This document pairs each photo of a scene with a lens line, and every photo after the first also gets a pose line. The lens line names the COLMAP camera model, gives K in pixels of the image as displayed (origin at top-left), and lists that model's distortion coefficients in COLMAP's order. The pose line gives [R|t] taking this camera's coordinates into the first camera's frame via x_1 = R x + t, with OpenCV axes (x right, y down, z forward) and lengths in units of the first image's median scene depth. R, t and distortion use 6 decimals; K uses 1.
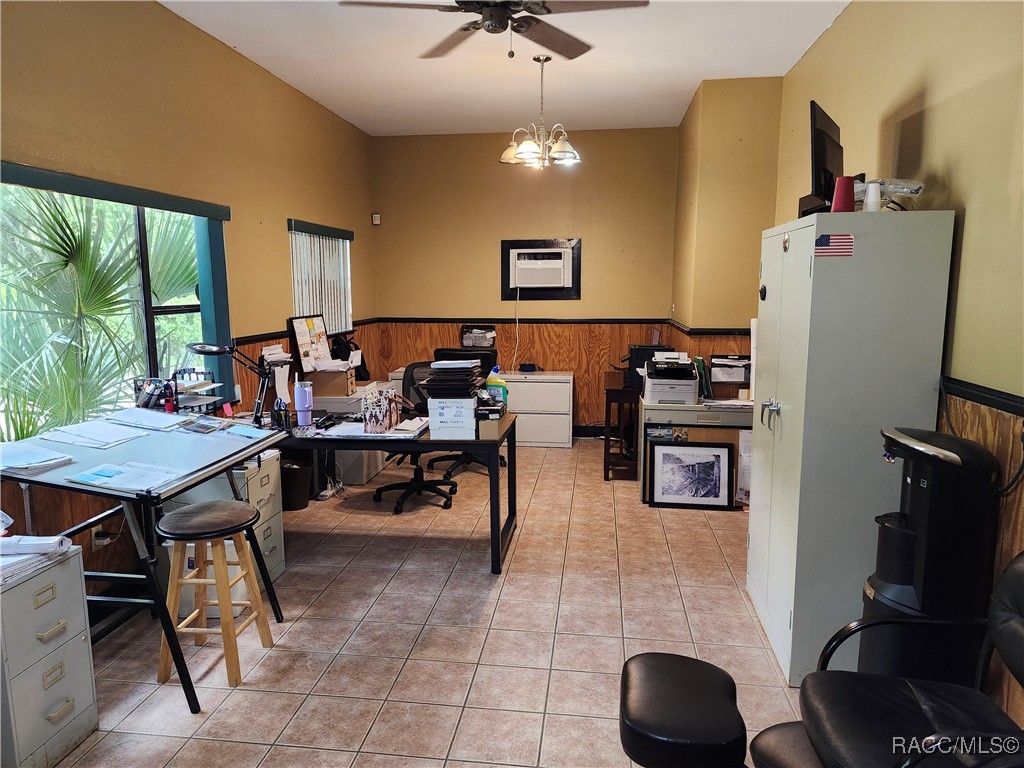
lens RADIAL K [[707.0, 0, 510.9], [0, 707.0, 384.8], [0, 0, 1]] dist [0.004133, -0.014789]
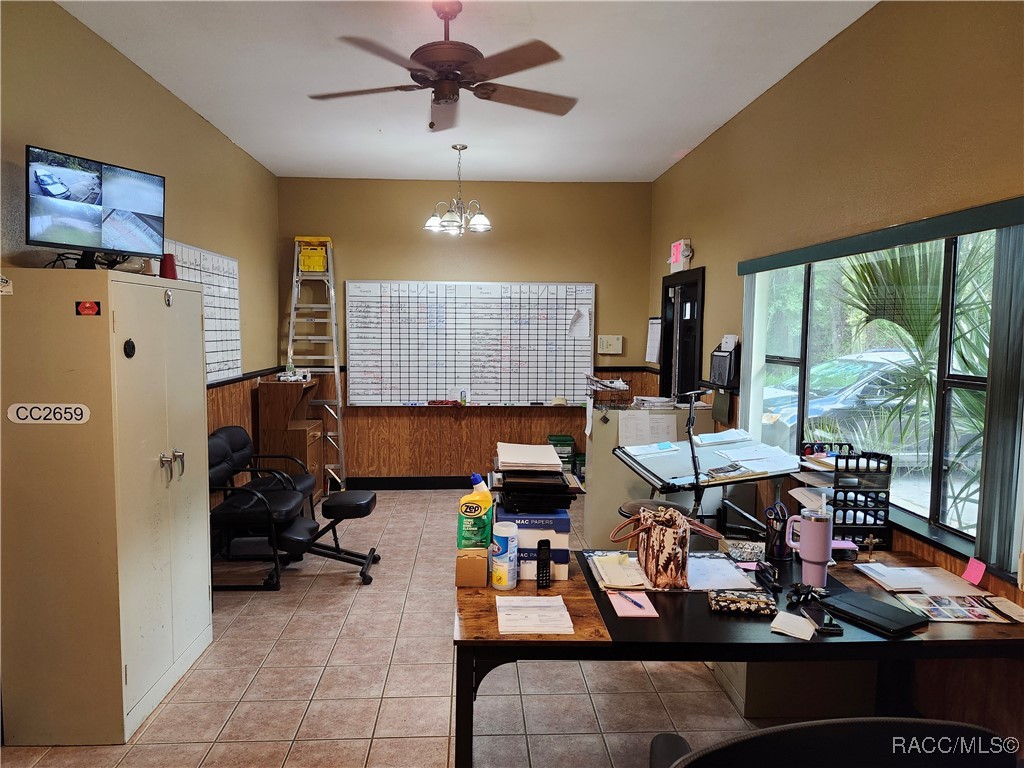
lens RADIAL K [[707.0, 0, 511.0], [0, 707.0, 385.8], [0, 0, 1]] dist [0.004133, -0.014789]
pose [[-0.984152, 0.007692, -0.177158, 0.062599], [-0.030781, 0.976481, 0.213395, -0.259277], [0.174633, 0.215466, -0.960769, 1.762608]]
